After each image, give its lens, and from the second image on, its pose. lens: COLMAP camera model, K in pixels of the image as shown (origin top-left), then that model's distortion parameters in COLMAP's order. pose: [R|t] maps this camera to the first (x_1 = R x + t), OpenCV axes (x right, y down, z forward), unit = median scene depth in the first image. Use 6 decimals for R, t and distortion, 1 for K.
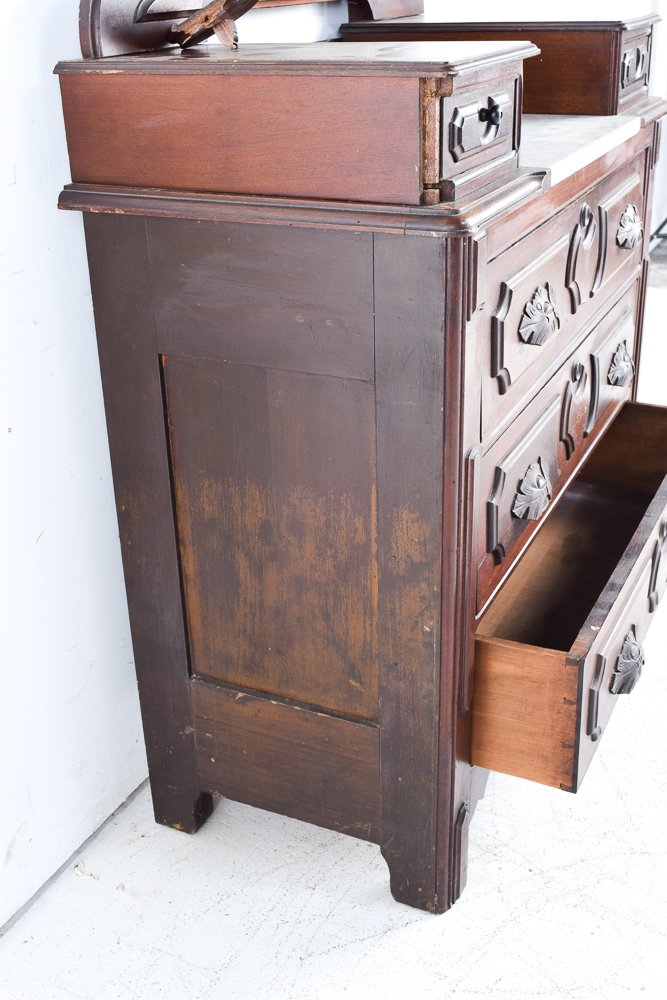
lens RADIAL K [[1127.7, 0, 332.6], [0, 1127.7, 499.3], [0, 0, 1]] dist [-0.066353, 0.000000]
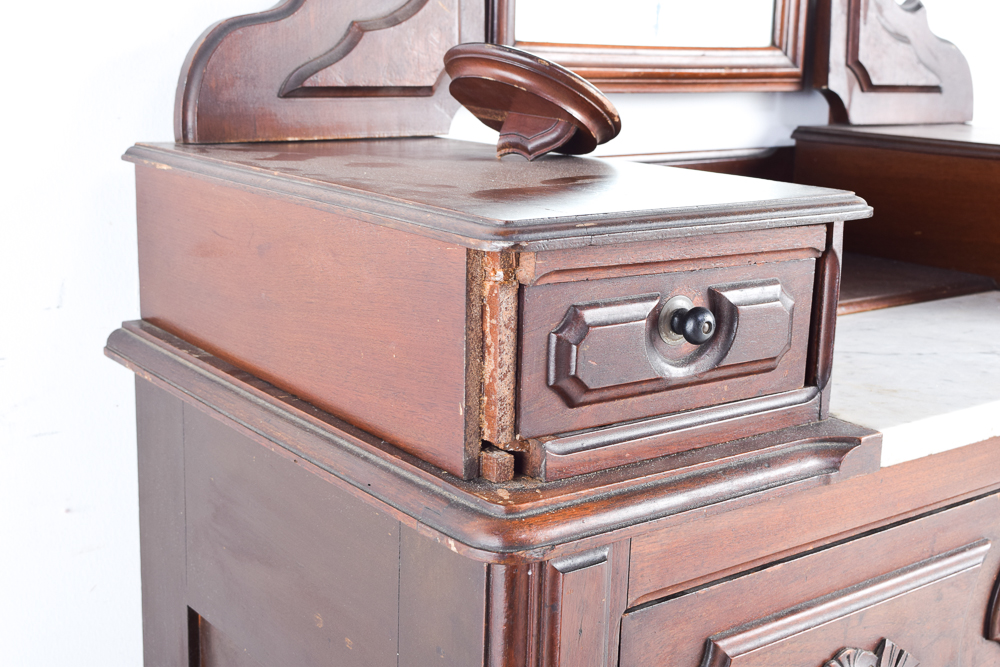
lens RADIAL K [[1328.5, 0, 500.8], [0, 1328.5, 332.9], [0, 0, 1]] dist [-0.012910, 0.000000]
pose [[0.889456, 0.153906, -0.430327, 0.310676], [-0.245616, 0.955029, -0.166108, -0.207200], [0.385410, 0.253441, 0.887258, 0.407669]]
